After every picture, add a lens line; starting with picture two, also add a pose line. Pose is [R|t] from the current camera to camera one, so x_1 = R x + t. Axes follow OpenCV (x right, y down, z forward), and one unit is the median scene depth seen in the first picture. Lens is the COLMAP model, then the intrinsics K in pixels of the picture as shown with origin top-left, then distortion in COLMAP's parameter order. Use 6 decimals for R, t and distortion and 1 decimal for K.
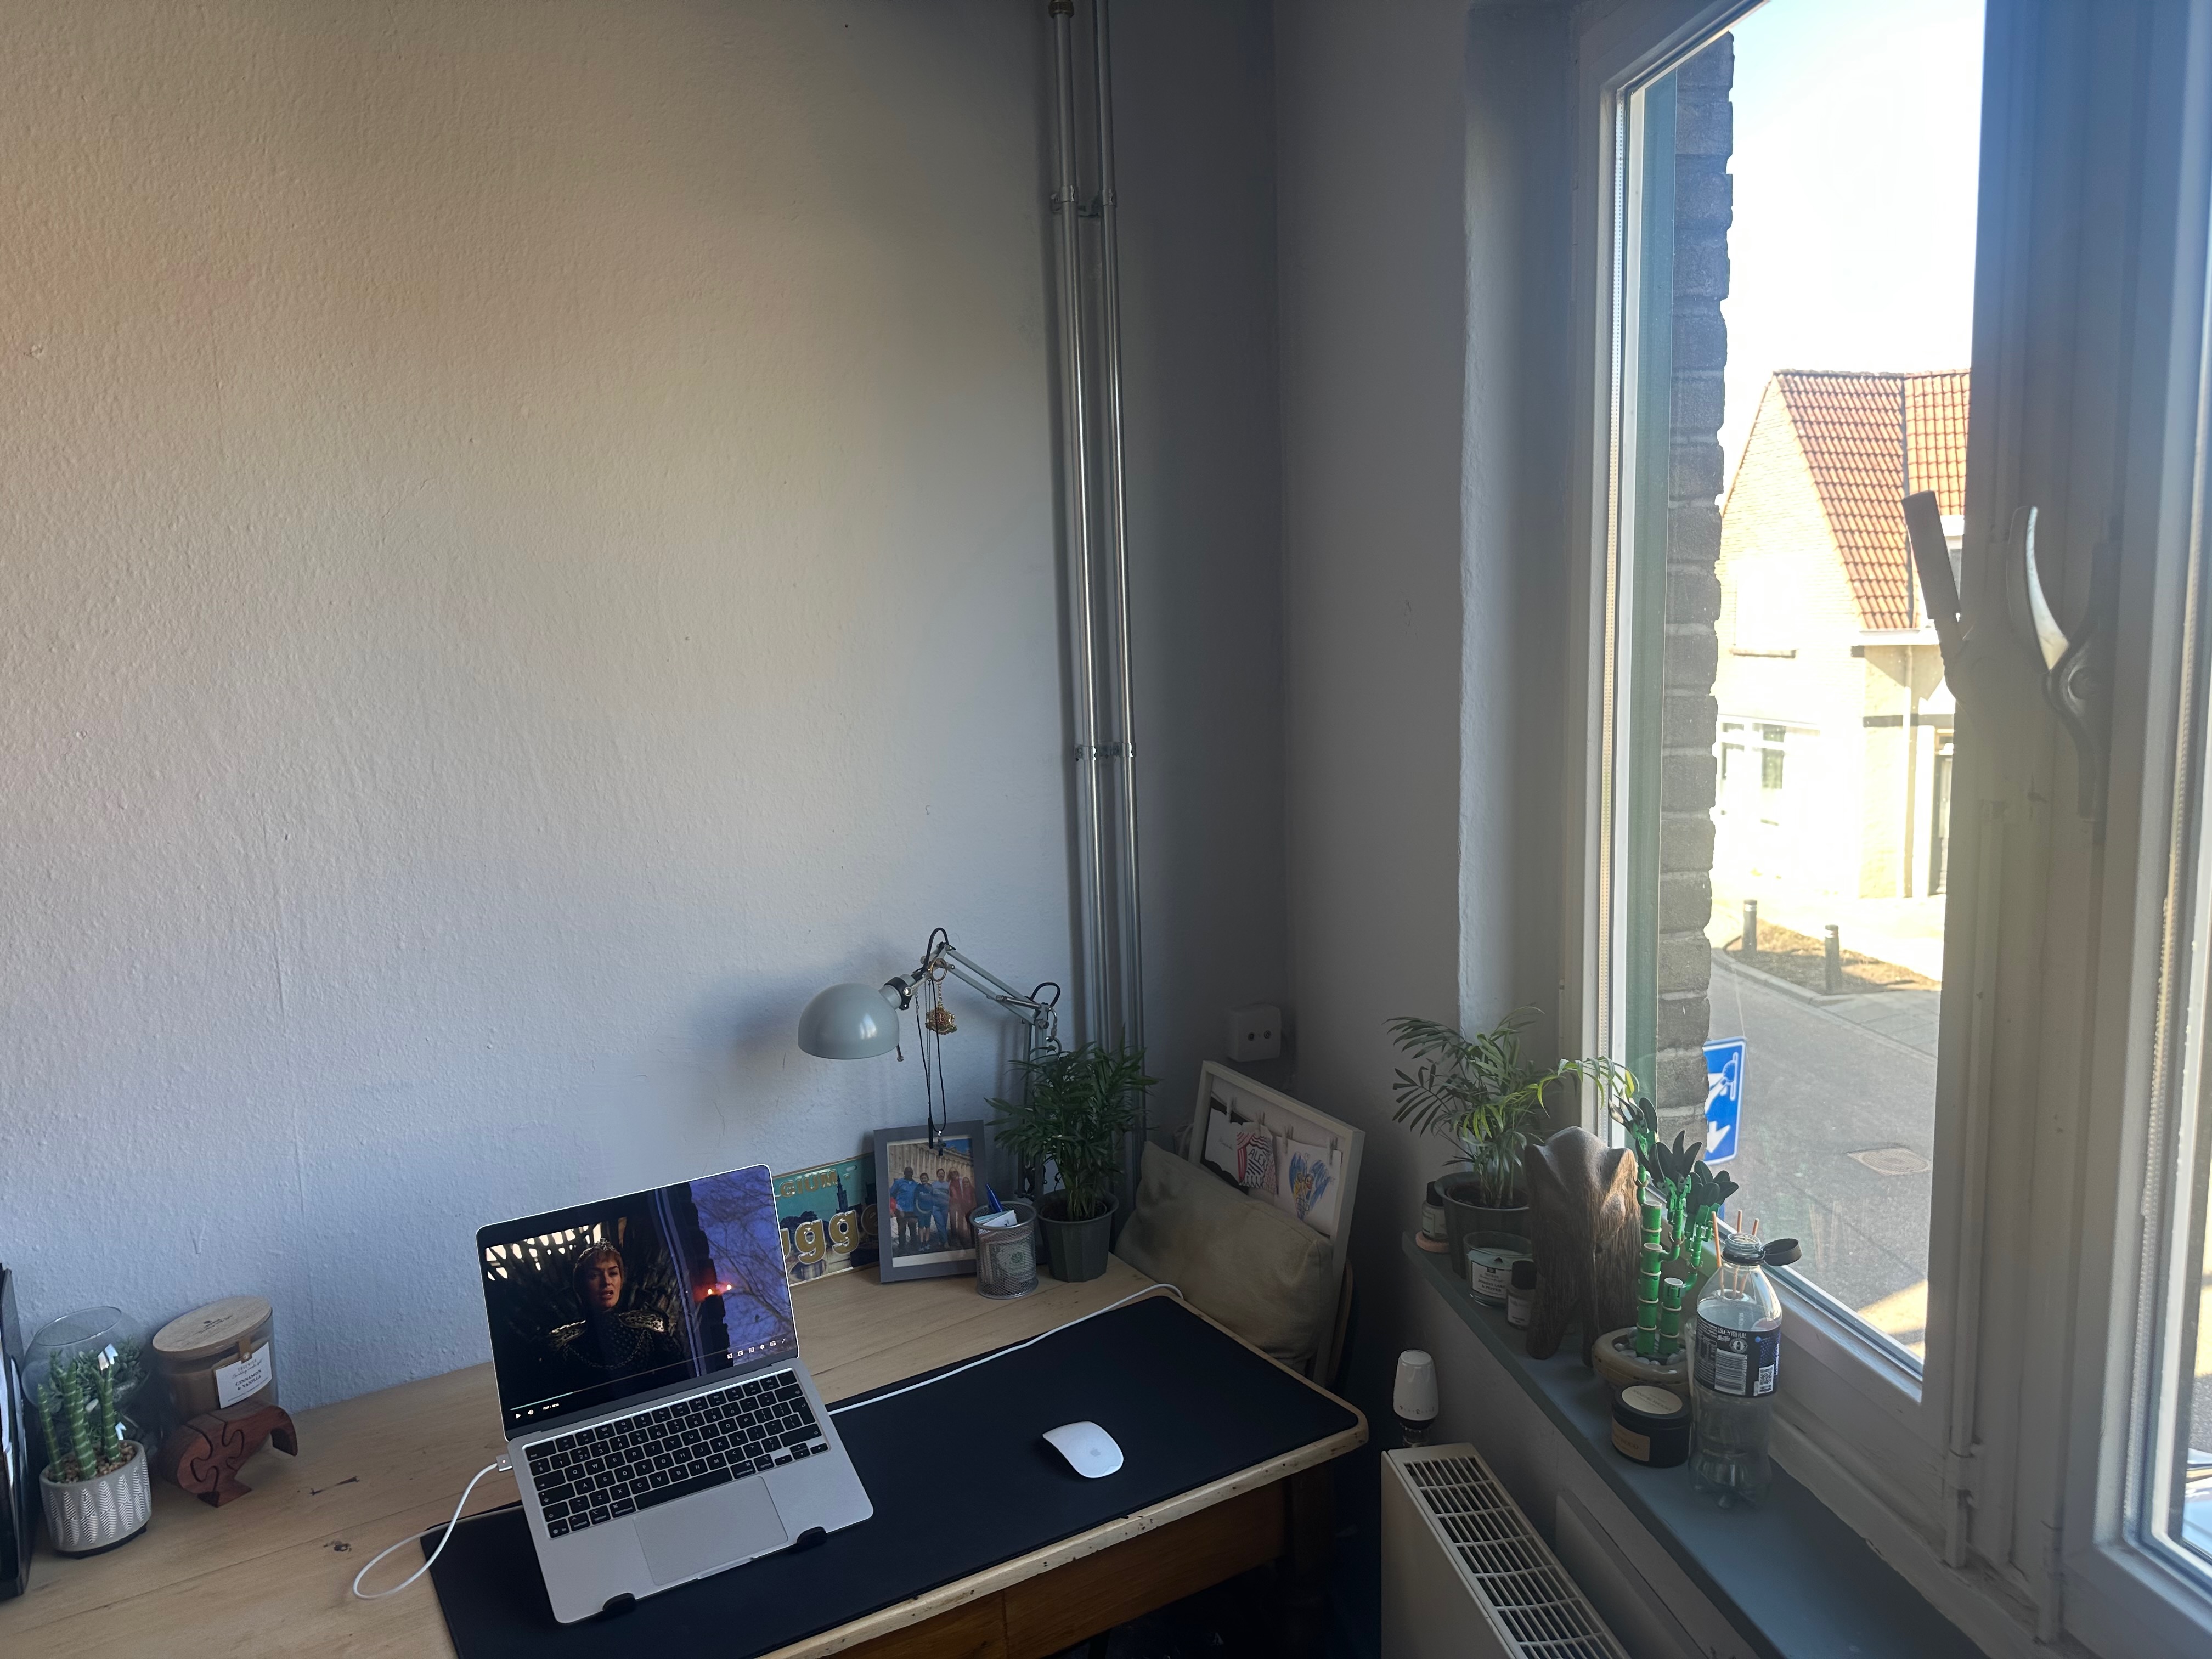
lens RADIAL K [[1564.5, 0, 1113.0], [0, 1564.5, 836.0], [0, 0, 1]] dist [0.001706, -0.008250]
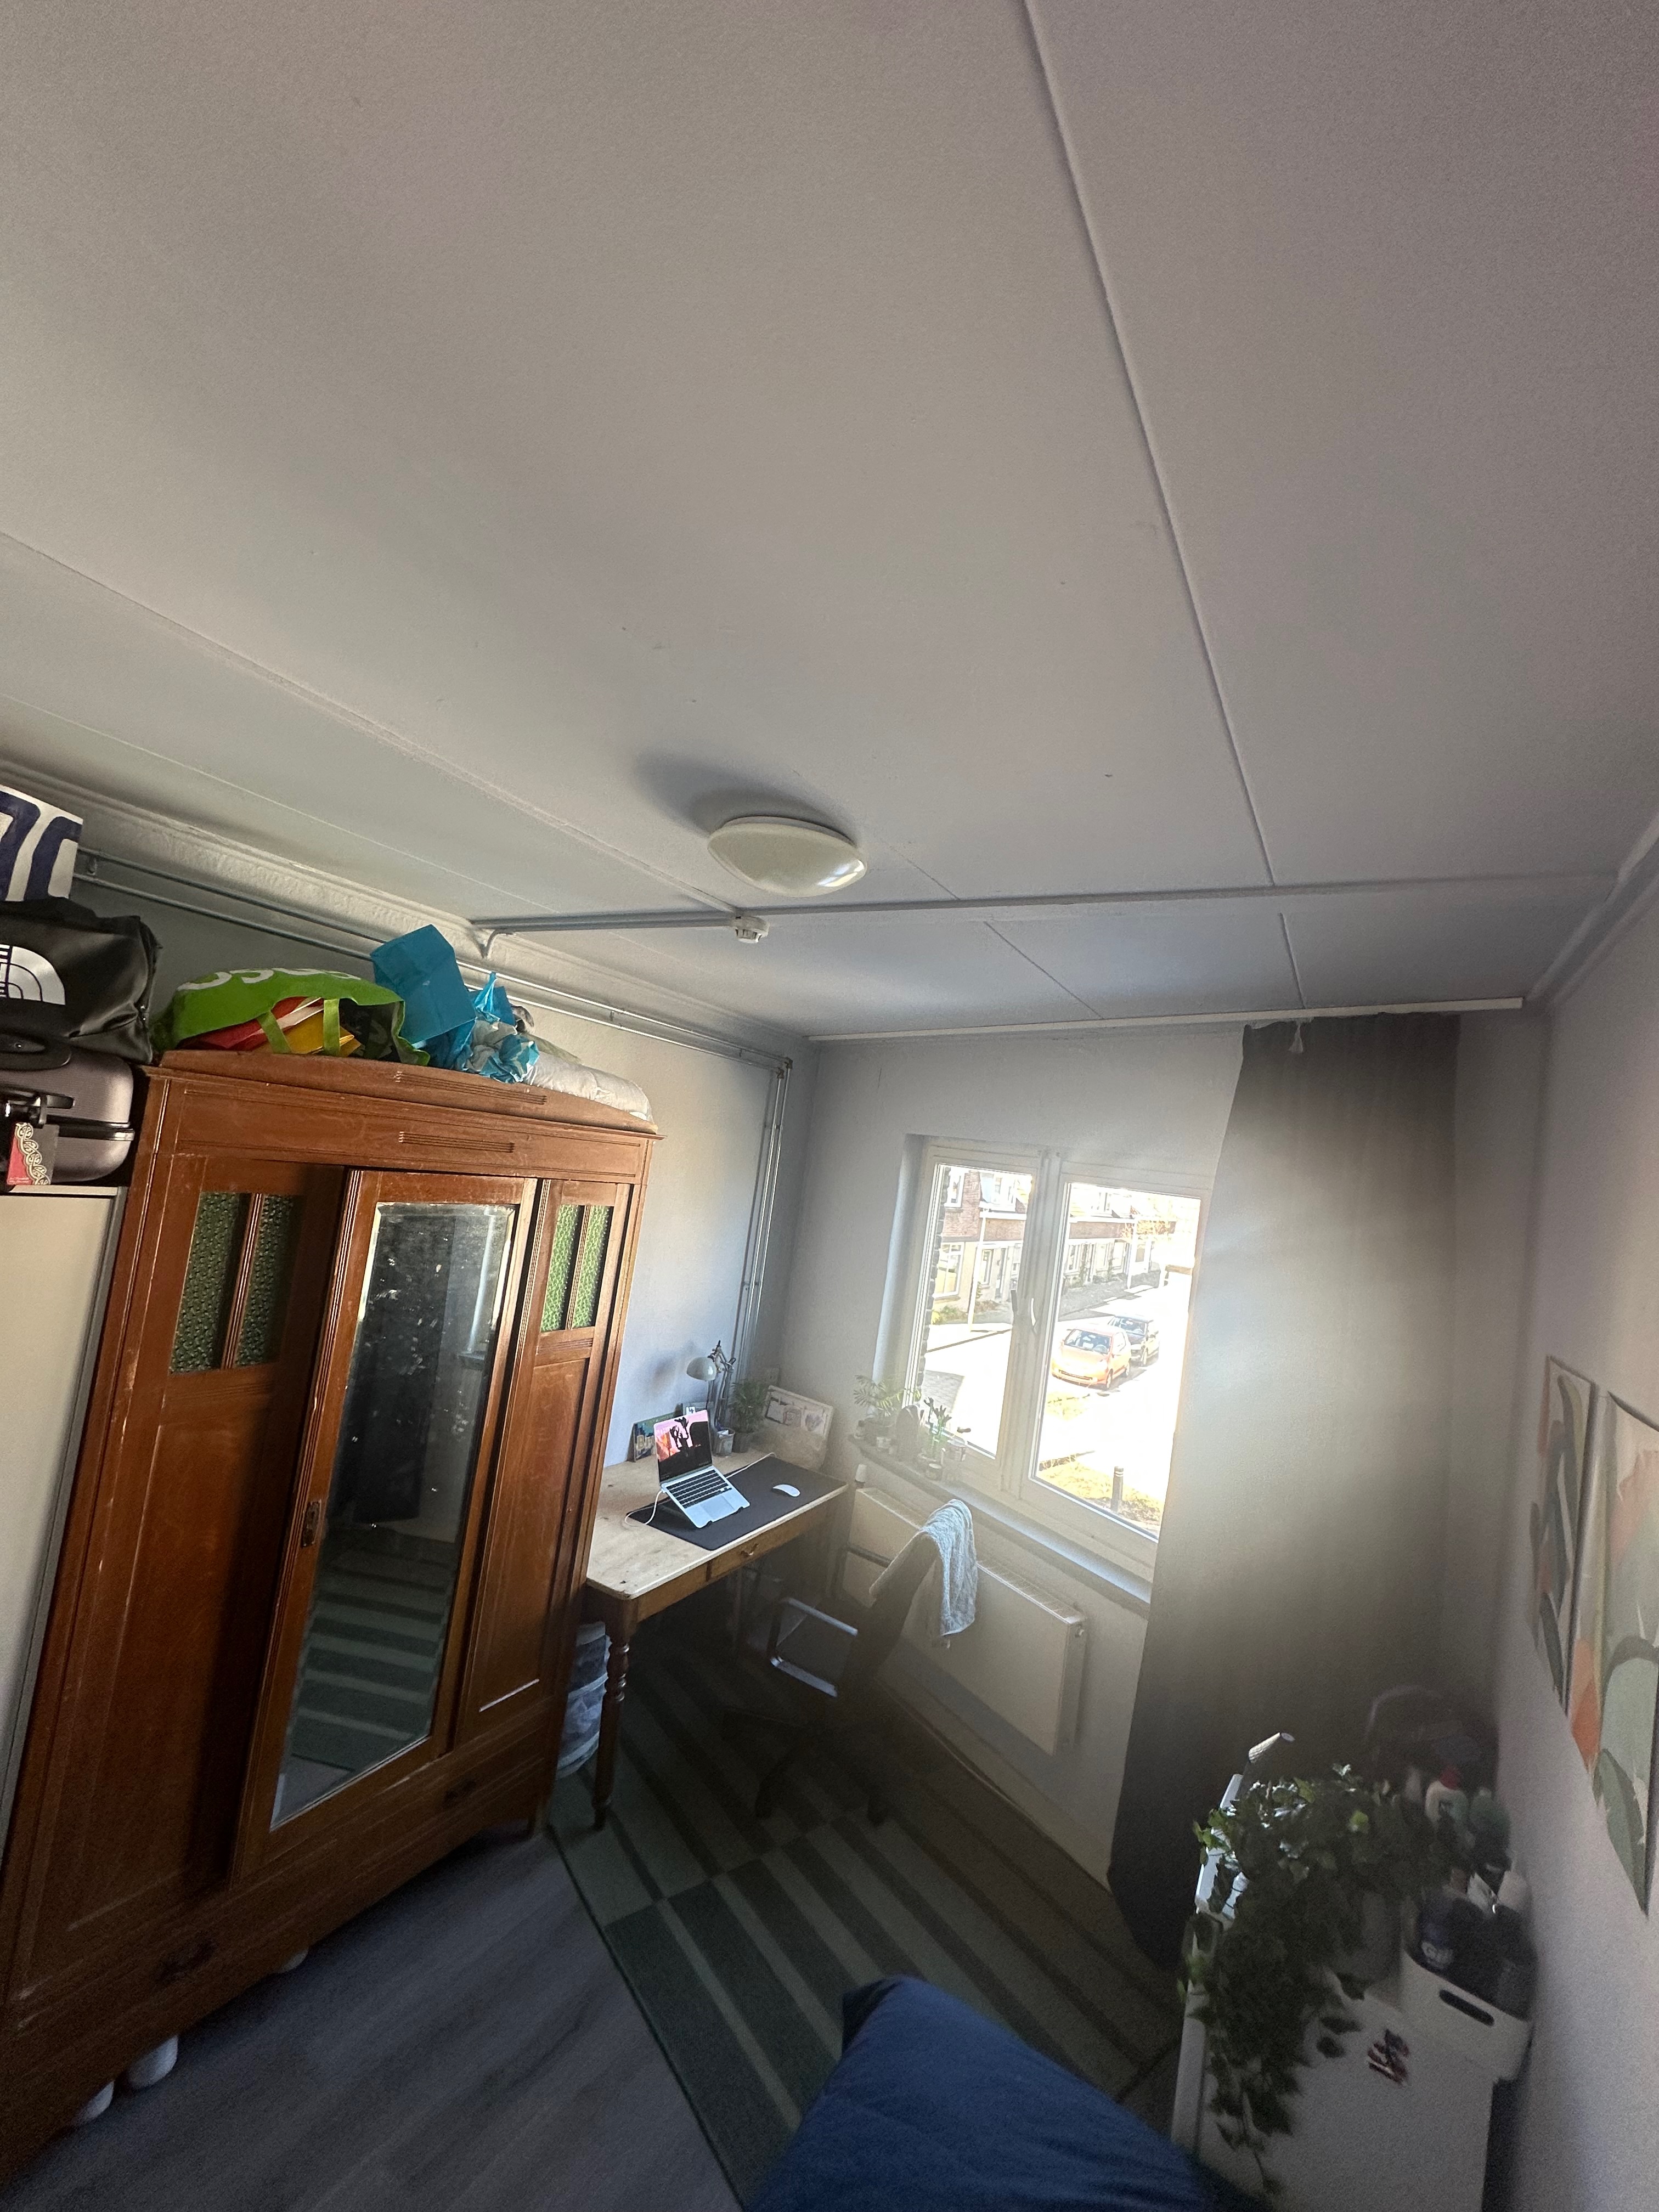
lens RADIAL K [[881.0, 0, 826.8], [0, 881.0, 1108.7], [0, 0, 1]] dist [-0.002208, -0.000216]
pose [[0.879492, 0.175972, 0.442186, -0.830145], [-0.100269, 0.976788, -0.189290, -0.094892], [-0.465232, 0.122141, 0.876722, -0.825109]]
